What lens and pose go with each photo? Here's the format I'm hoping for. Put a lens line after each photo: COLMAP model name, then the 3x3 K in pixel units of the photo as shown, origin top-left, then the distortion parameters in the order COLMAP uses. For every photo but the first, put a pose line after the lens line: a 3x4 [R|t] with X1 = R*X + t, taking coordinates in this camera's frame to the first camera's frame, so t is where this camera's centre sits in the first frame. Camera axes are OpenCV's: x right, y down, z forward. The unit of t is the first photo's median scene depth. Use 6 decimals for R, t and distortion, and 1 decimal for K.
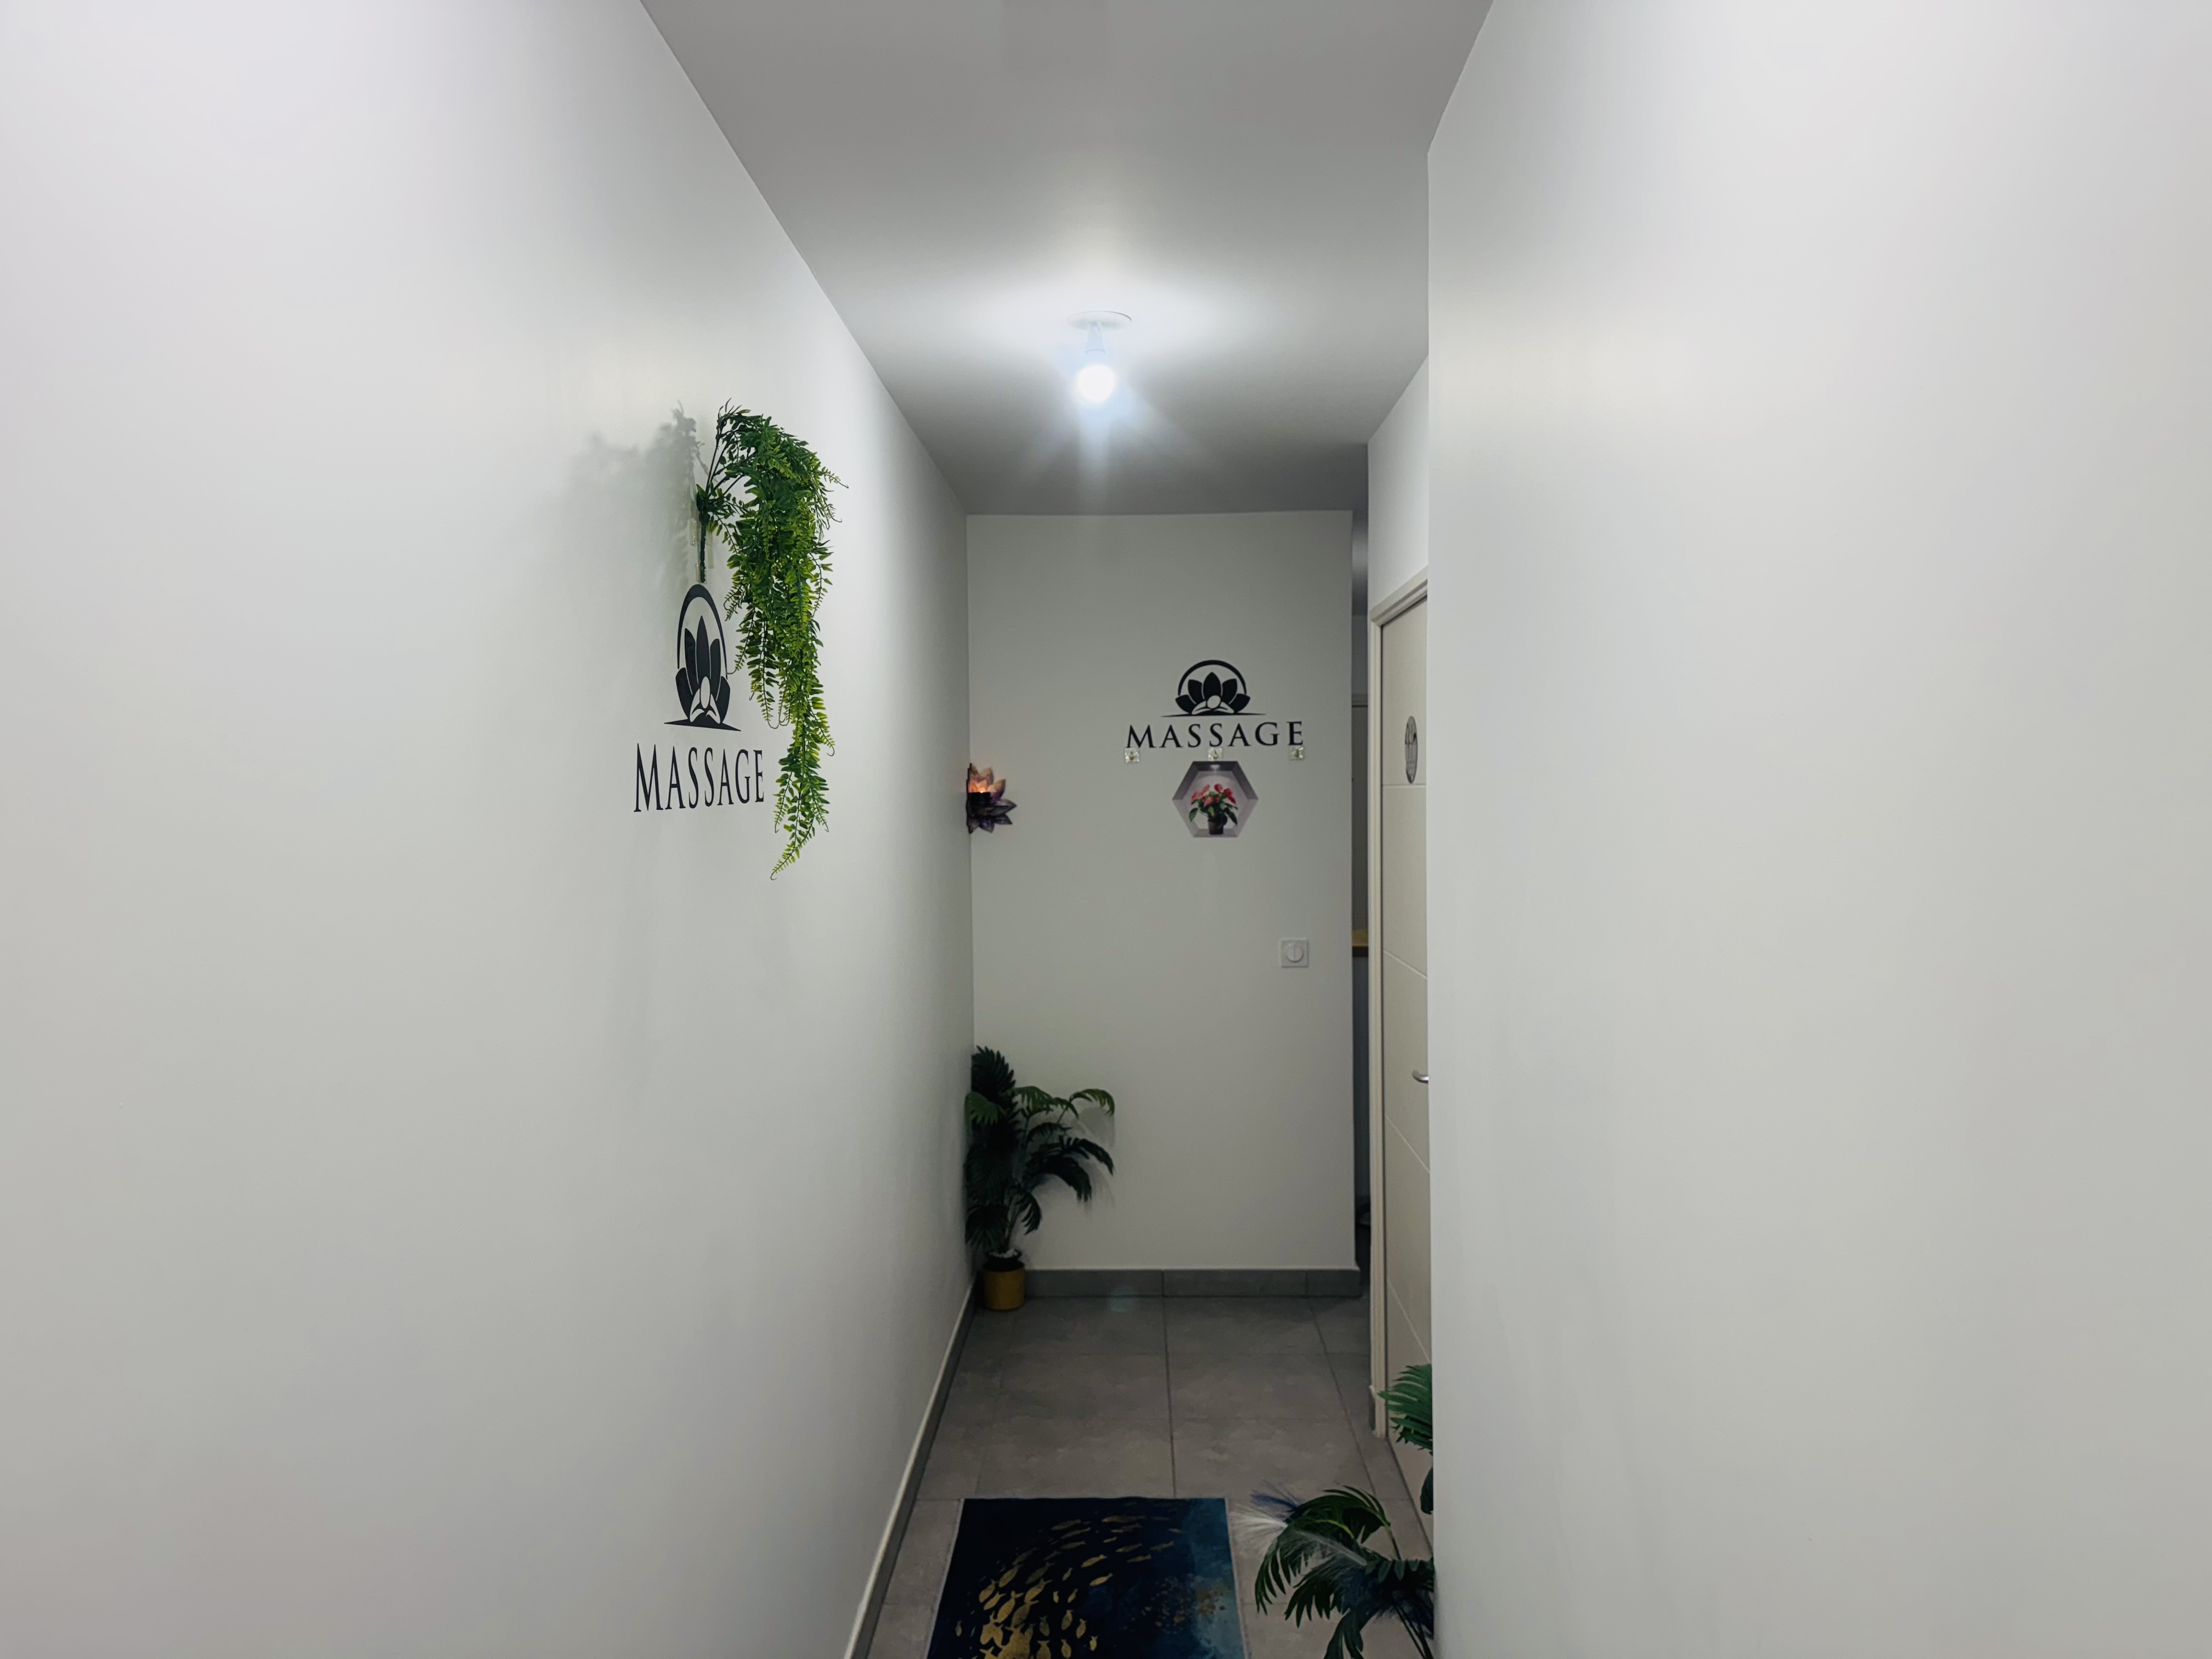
lens RADIAL K [[1525.6, 0, 1106.0], [0, 1525.6, 829.5], [0, 0, 1]] dist [-0.000482, -0.080154]
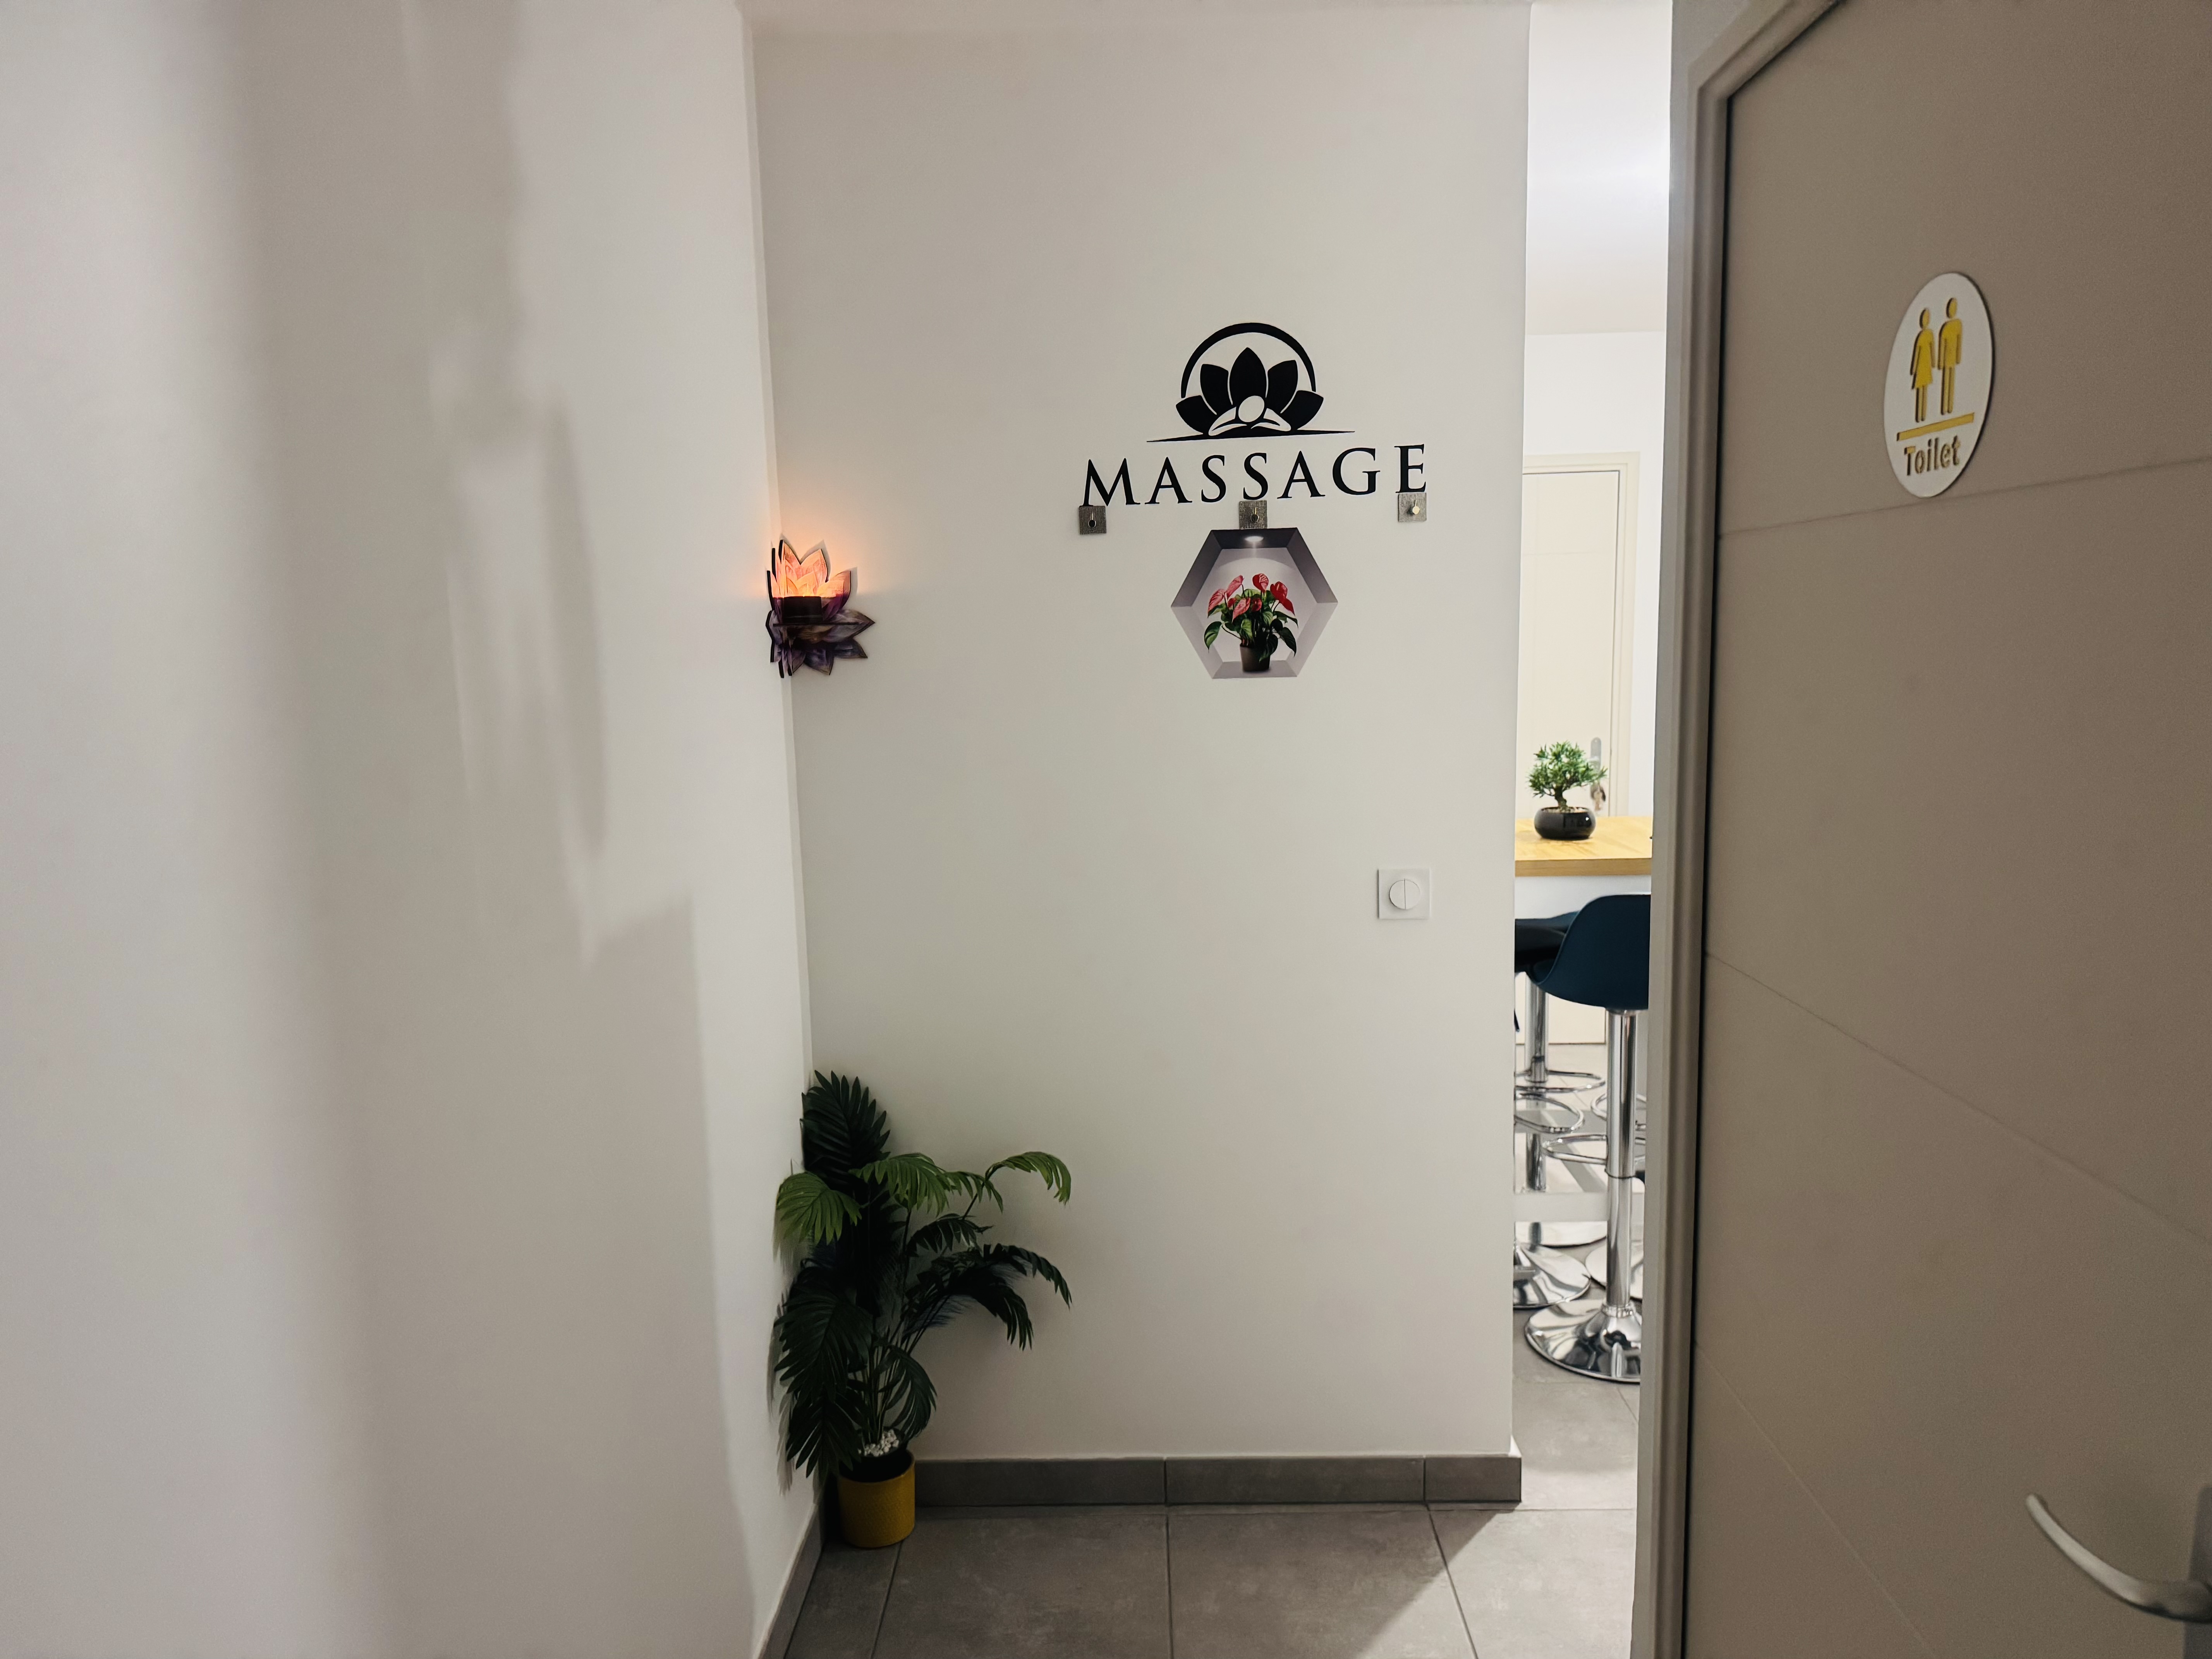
lens RADIAL K [[1544.2, 0, 1103.8], [0, 1544.2, 864.3], [0, 0, 1]] dist [0.127133, -0.082545]
pose [[0.999865, -0.015851, -0.004296, 0.021196], [0.016277, 0.991296, 0.130639, -0.001767], [0.002187, -0.130692, 0.991421, 0.463314]]
